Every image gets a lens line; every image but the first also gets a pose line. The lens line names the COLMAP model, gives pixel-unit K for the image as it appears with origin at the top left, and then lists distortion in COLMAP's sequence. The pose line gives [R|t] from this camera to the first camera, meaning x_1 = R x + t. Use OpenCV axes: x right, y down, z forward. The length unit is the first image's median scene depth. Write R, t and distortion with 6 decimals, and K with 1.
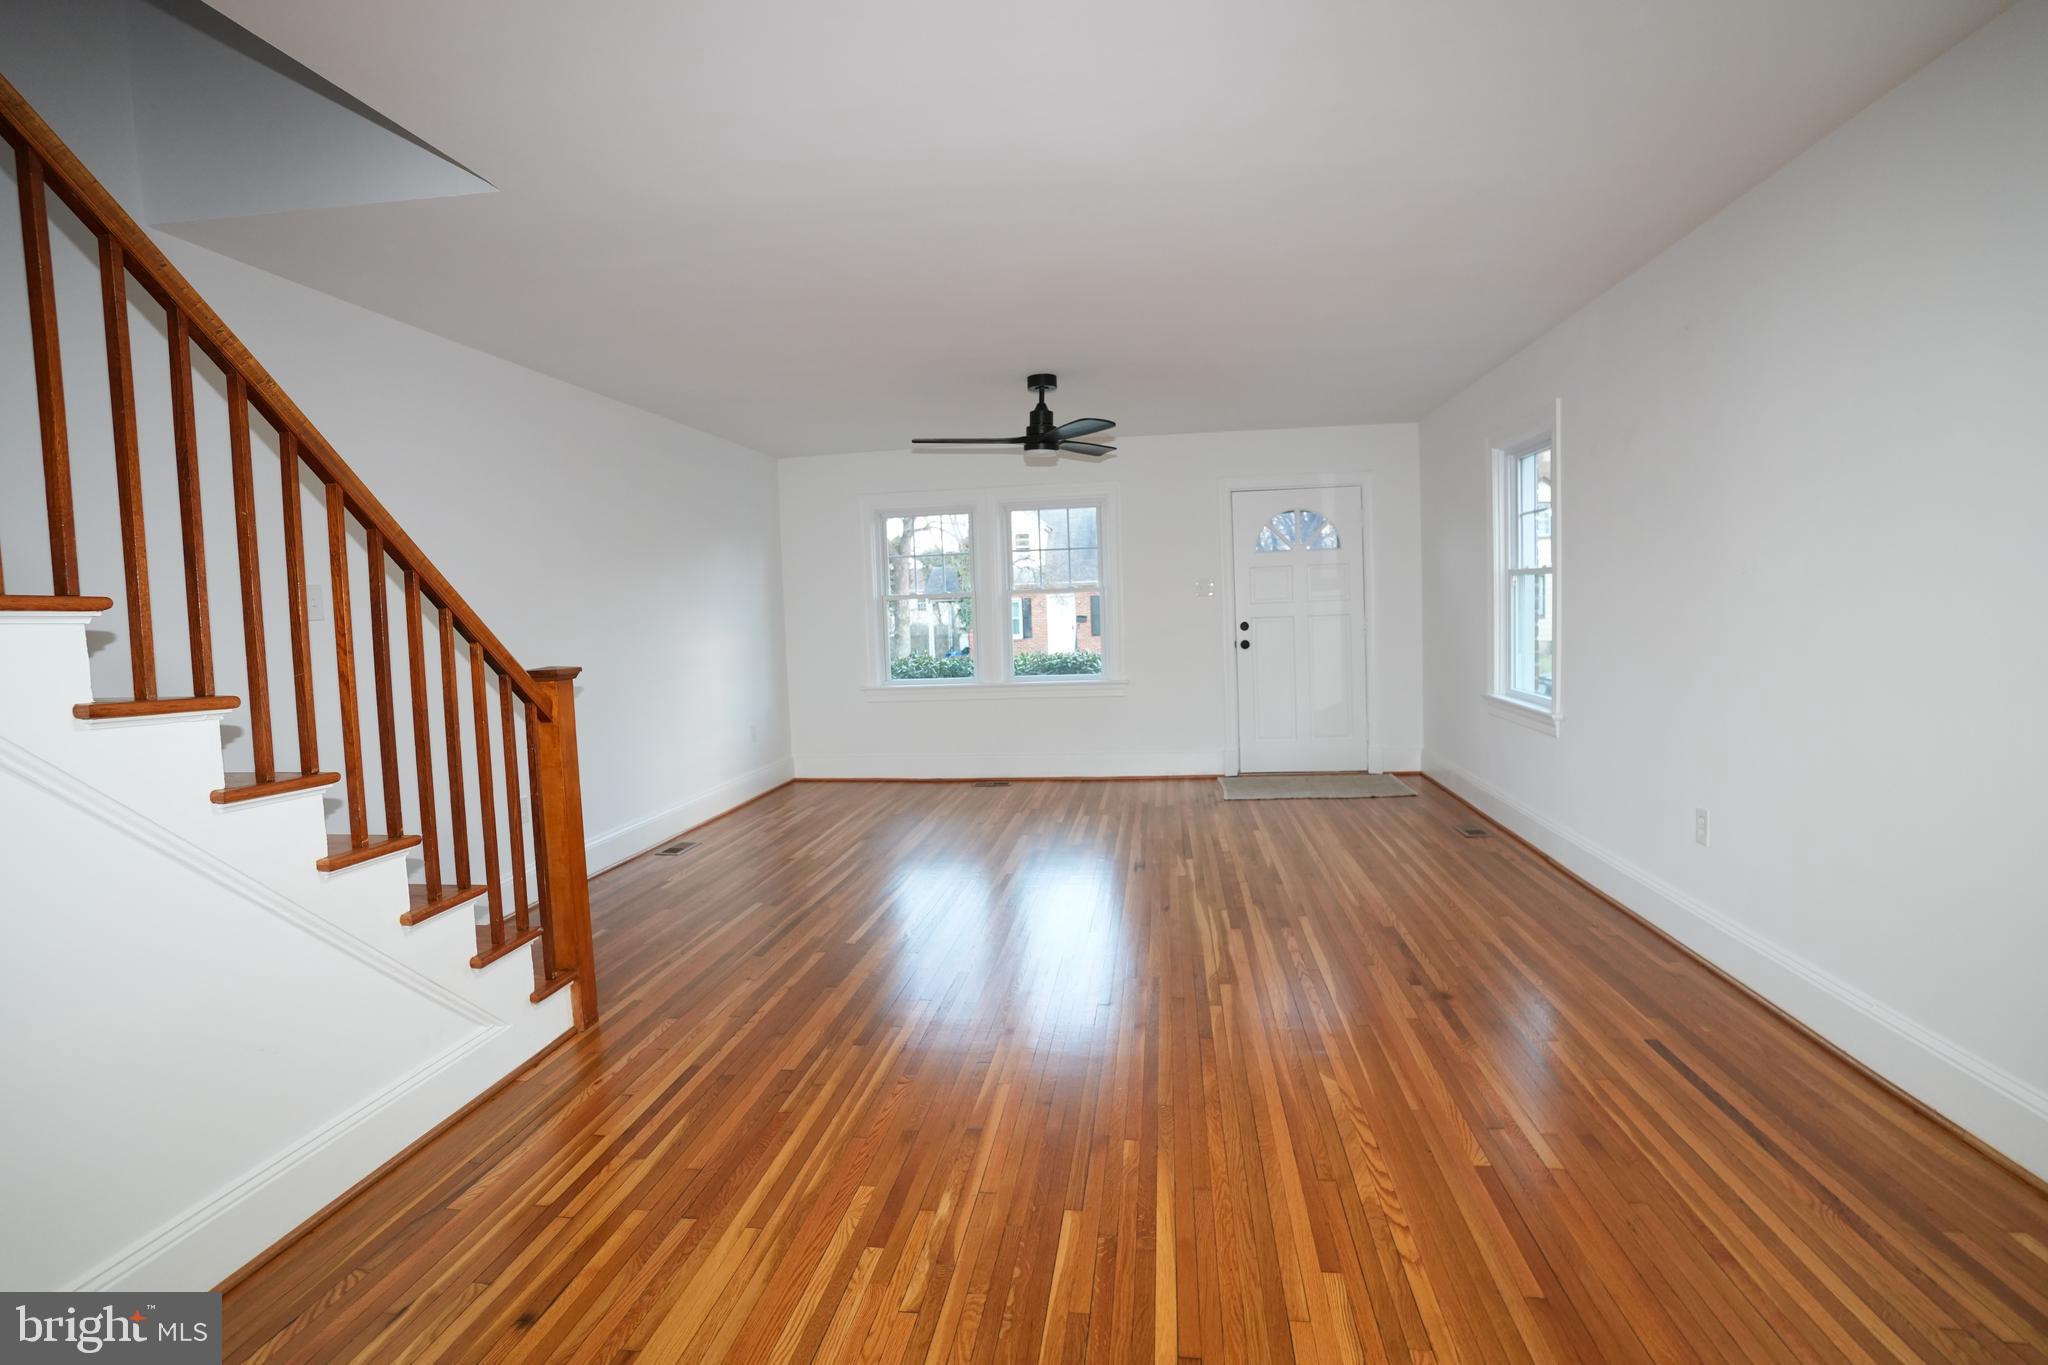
lens RADIAL K [[998.3, 0, 1016.1], [0, 998.3, 678.9], [0, 0, 1]] dist [-0.080230, 0.037284]
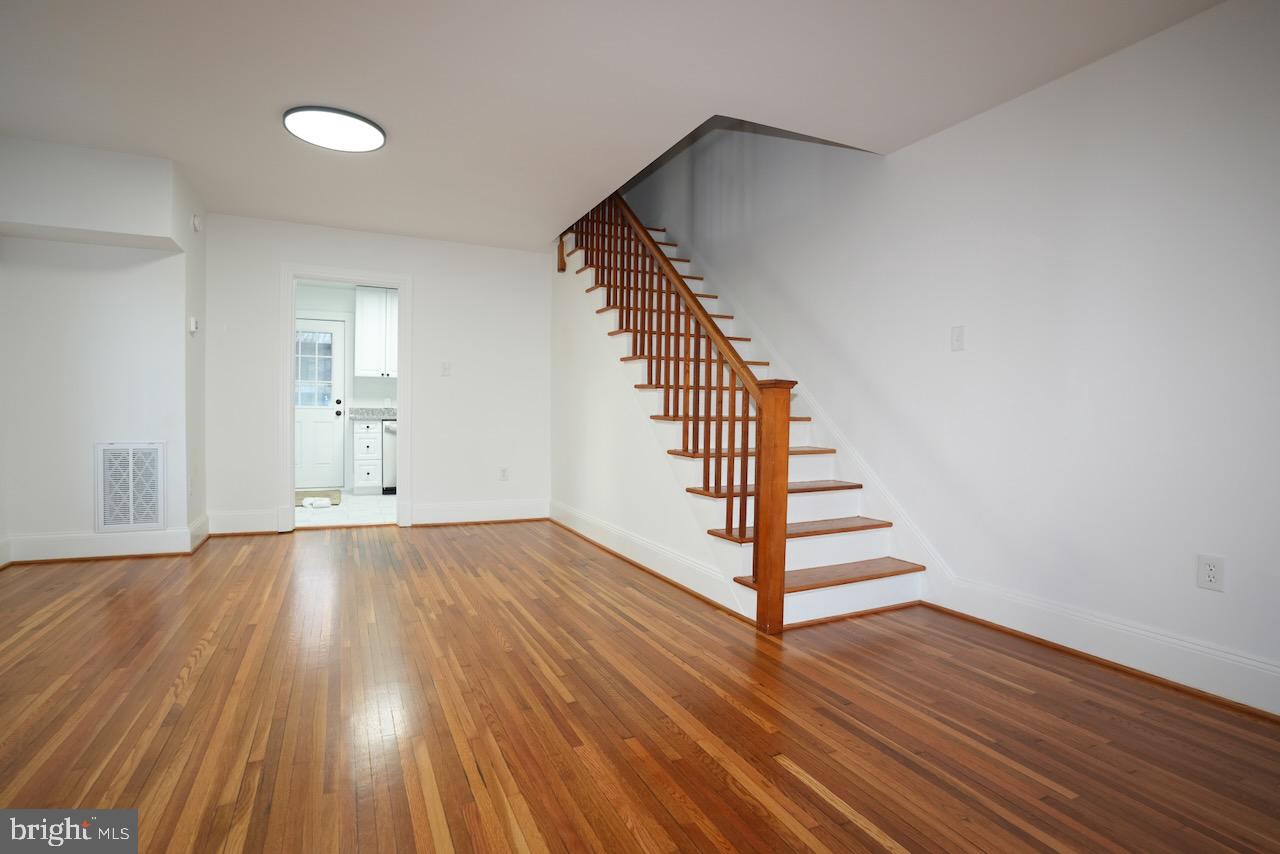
lens RADIAL K [[623.9, 0, 635.1], [0, 623.9, 424.7], [0, 0, 1]] dist [-0.080230, 0.037284]
pose [[-0.831145, 0.036480, -0.554857, 0.233626], [-0.022810, 0.994769, 0.099570, -0.034933], [0.555587, 0.095414, -0.825966, 1.814238]]
